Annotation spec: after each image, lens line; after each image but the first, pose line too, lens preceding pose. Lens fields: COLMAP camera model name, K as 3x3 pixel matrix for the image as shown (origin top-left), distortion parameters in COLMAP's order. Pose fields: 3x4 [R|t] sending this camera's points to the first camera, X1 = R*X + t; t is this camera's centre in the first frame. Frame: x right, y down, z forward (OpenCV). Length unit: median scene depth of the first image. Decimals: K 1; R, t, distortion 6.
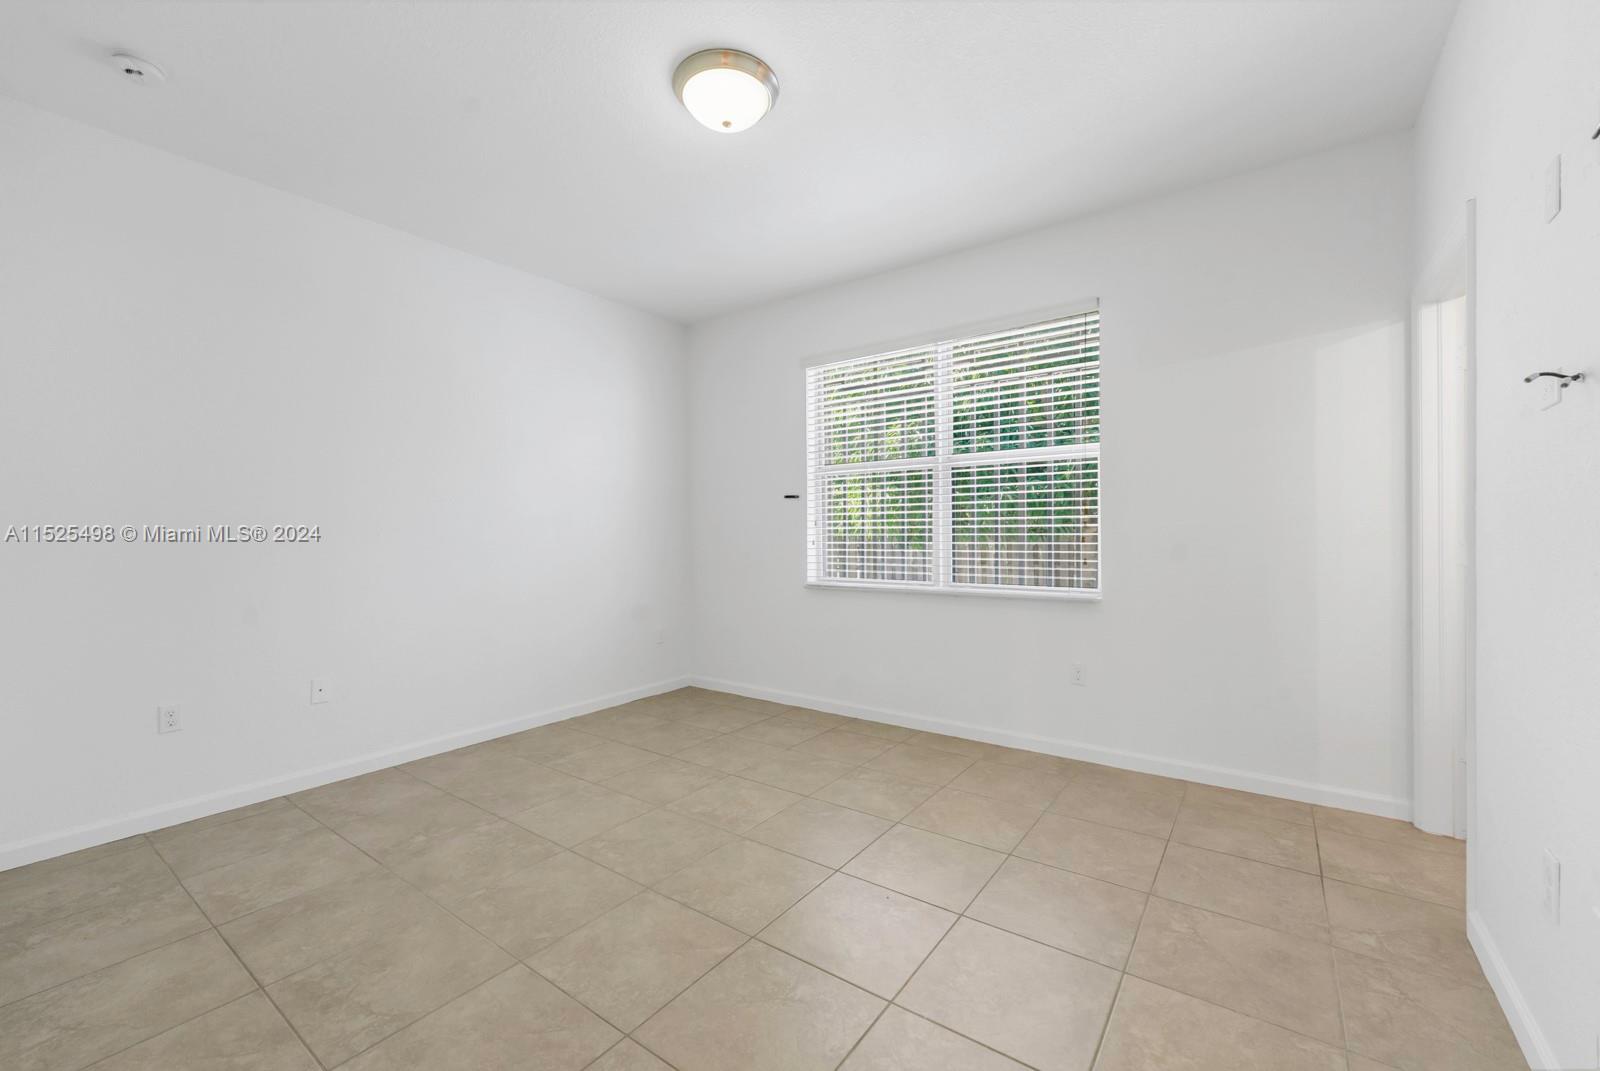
lens RADIAL K [[645.6, 0, 803.8], [0, 645.6, 533.9], [0, 0, 1]] dist [-0.000675, 0.000066]
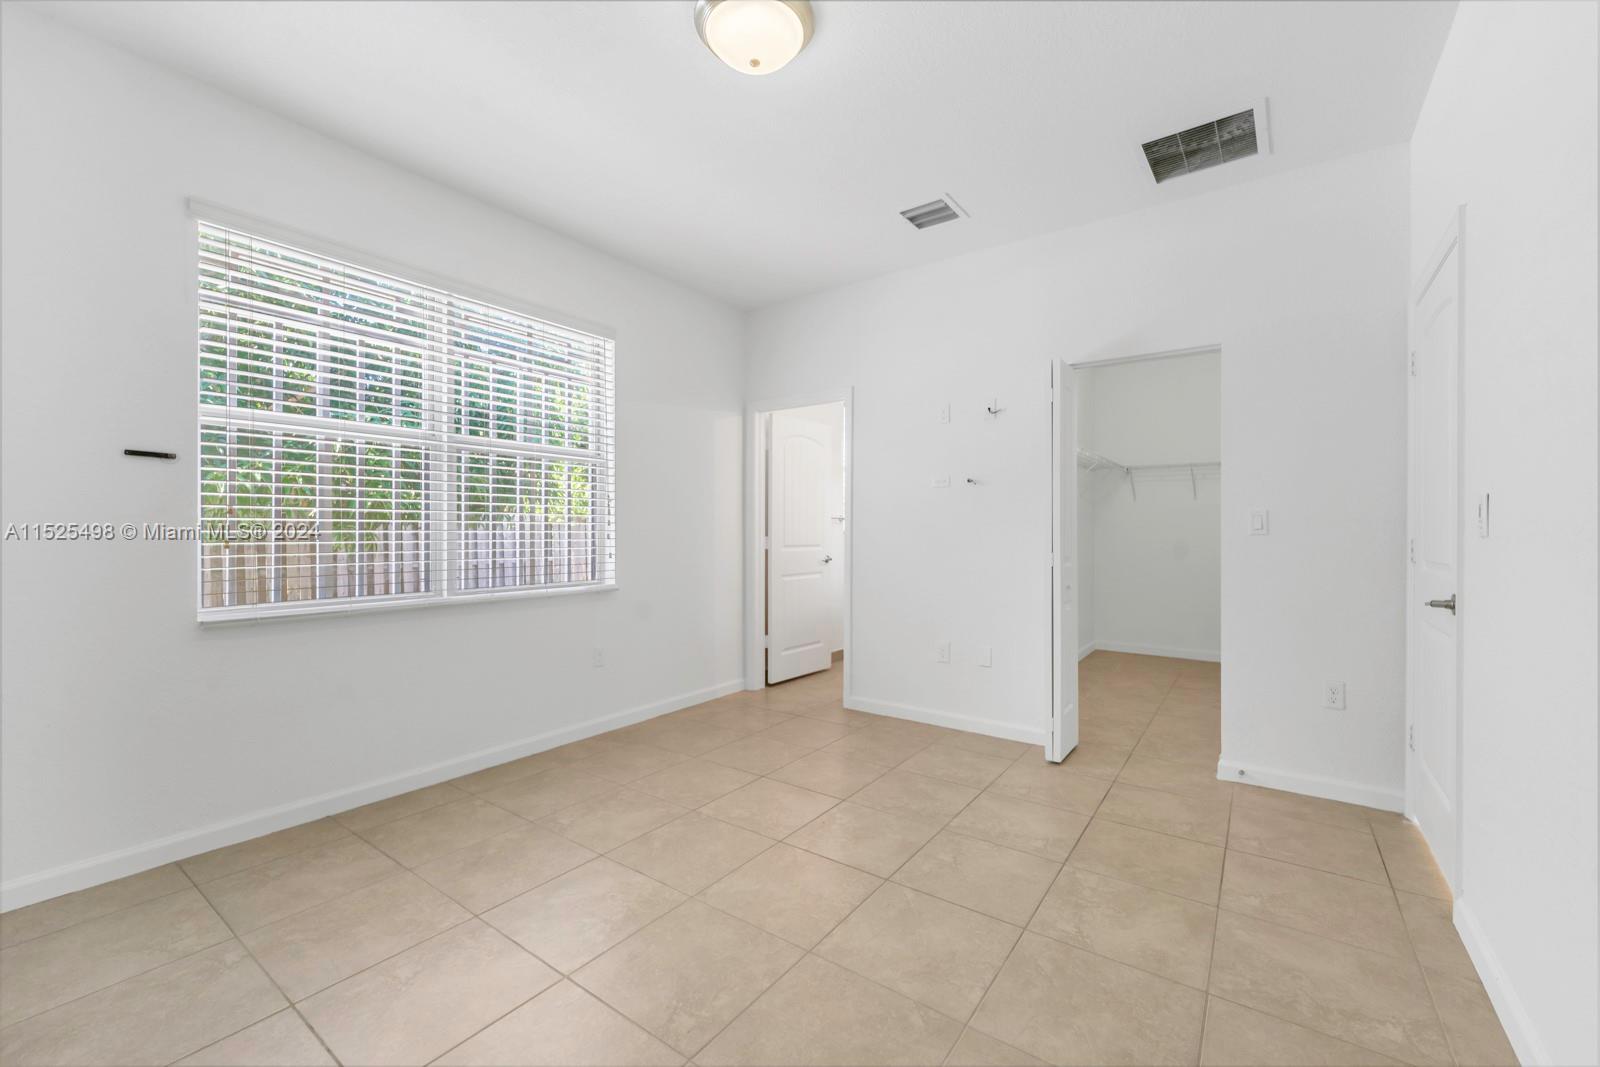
lens RADIAL K [[645.6, 0, 803.8], [0, 645.6, 531.9], [0, 0, 1]] dist [-0.000675, 0.000066]
pose [[-0.000912, 0.005807, 0.999983, -0.737768], [0.003523, 0.999977, -0.005804, 0.010616], [-0.999993, 0.003518, -0.000932, 0.693038]]
